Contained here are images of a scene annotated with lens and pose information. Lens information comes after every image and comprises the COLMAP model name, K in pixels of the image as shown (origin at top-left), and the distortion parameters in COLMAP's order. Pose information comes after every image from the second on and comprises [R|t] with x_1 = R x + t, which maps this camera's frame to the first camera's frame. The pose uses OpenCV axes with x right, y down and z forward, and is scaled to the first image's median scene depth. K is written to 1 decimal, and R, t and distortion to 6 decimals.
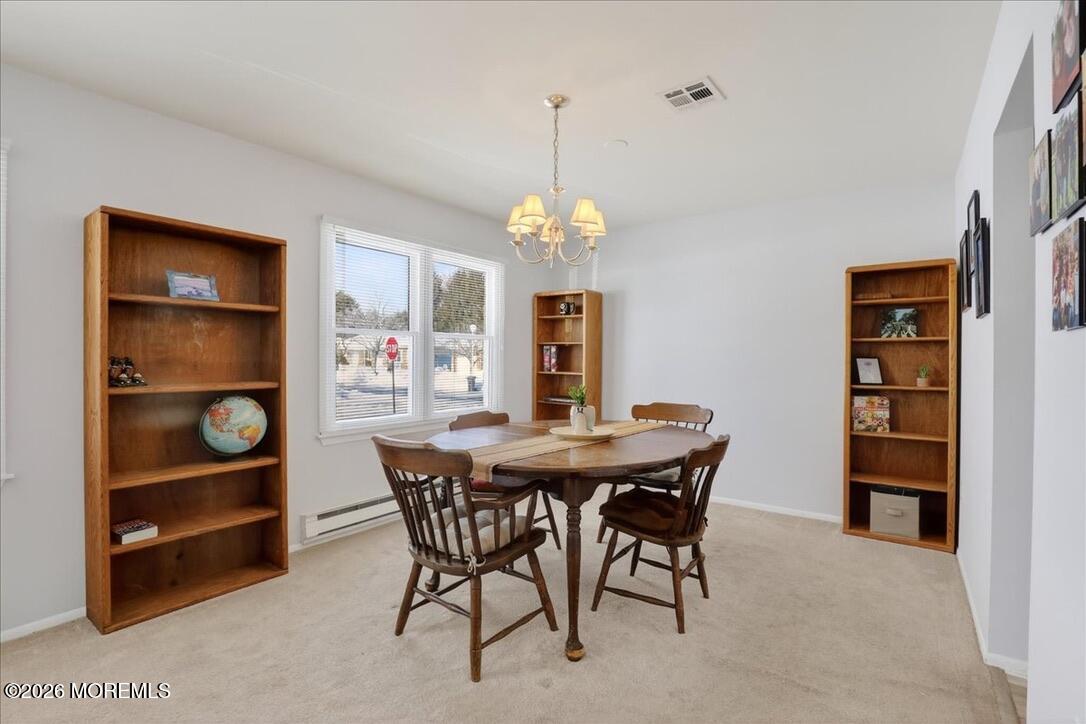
lens RADIAL K [[504.9, 0, 544.0], [0, 504.9, 356.2], [0, 0, 1]] dist [-0.025520, -0.000036]
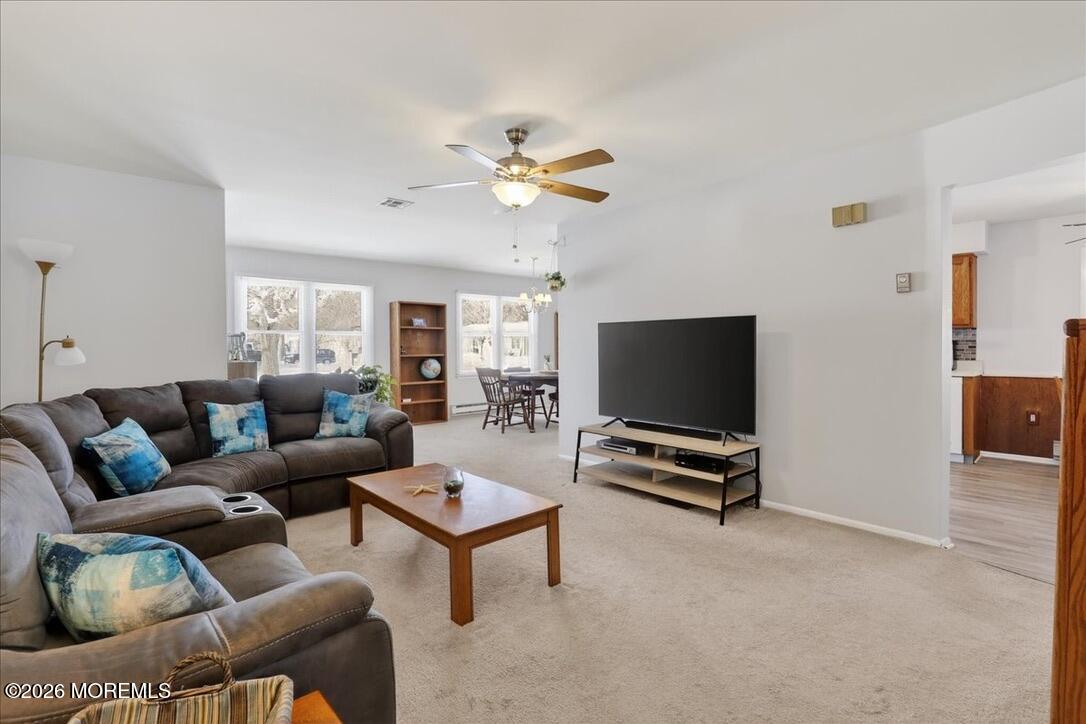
lens RADIAL K [[504.9, 0, 540.3], [0, 504.9, 352.6], [0, 0, 1]] dist [-0.025520, -0.000036]
pose [[0.978270, -0.001659, -0.207327, 0.644113], [0.005400, 0.999833, 0.017480, -0.003483], [0.207263, -0.018220, 0.978116, -1.820183]]
